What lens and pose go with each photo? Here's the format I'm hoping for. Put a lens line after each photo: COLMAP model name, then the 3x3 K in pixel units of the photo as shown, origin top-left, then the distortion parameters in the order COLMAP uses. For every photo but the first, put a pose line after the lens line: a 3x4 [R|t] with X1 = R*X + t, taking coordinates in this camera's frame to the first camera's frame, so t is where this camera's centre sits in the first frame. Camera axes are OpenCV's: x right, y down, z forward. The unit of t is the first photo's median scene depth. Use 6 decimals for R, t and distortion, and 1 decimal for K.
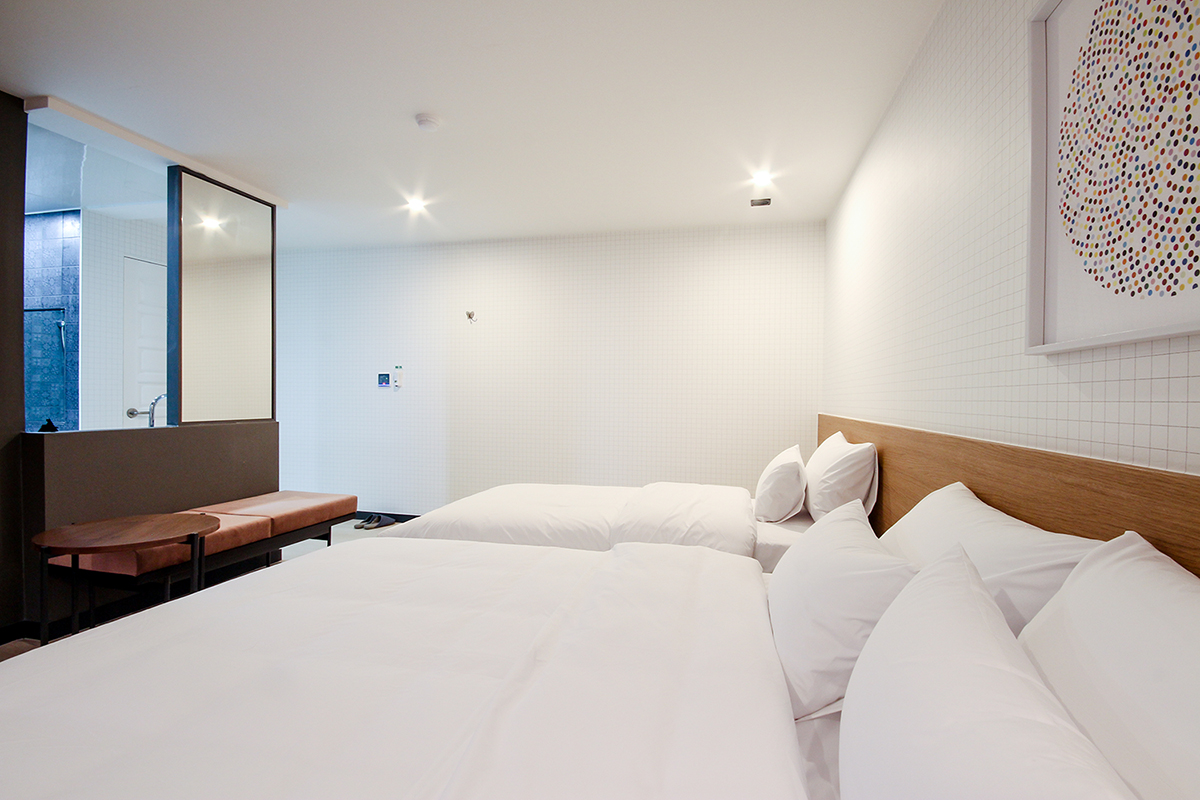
lens RADIAL K [[559.0, 0, 614.5], [0, 559.0, 397.9], [0, 0, 1]] dist [0.002445, 0.001349]
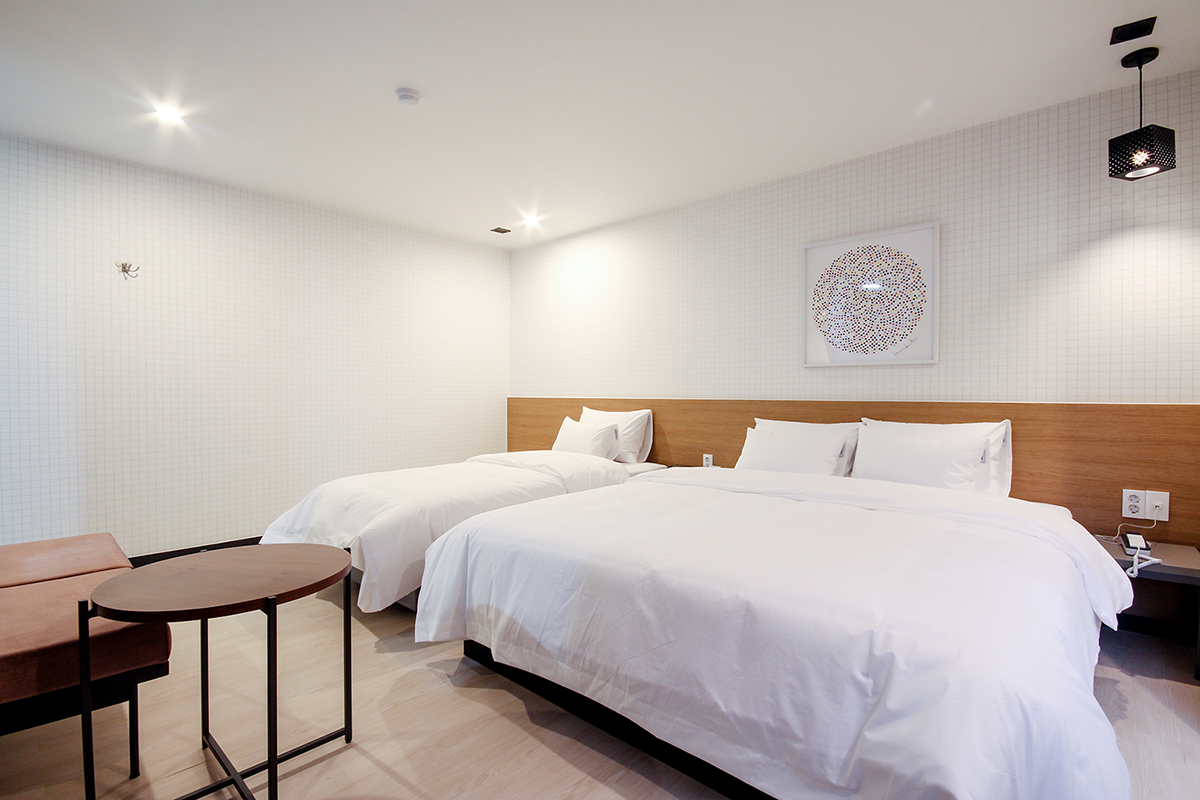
lens RADIAL K [[559.0, 0, 614.5], [0, 559.0, 397.9], [0, 0, 1]] dist [0.002445, 0.001349]
pose [[0.490656, -0.019419, 0.871137, -1.299216], [0.005818, 0.999802, 0.019010, 0.011569], [-0.871334, -0.004259, 0.490672, 0.268275]]
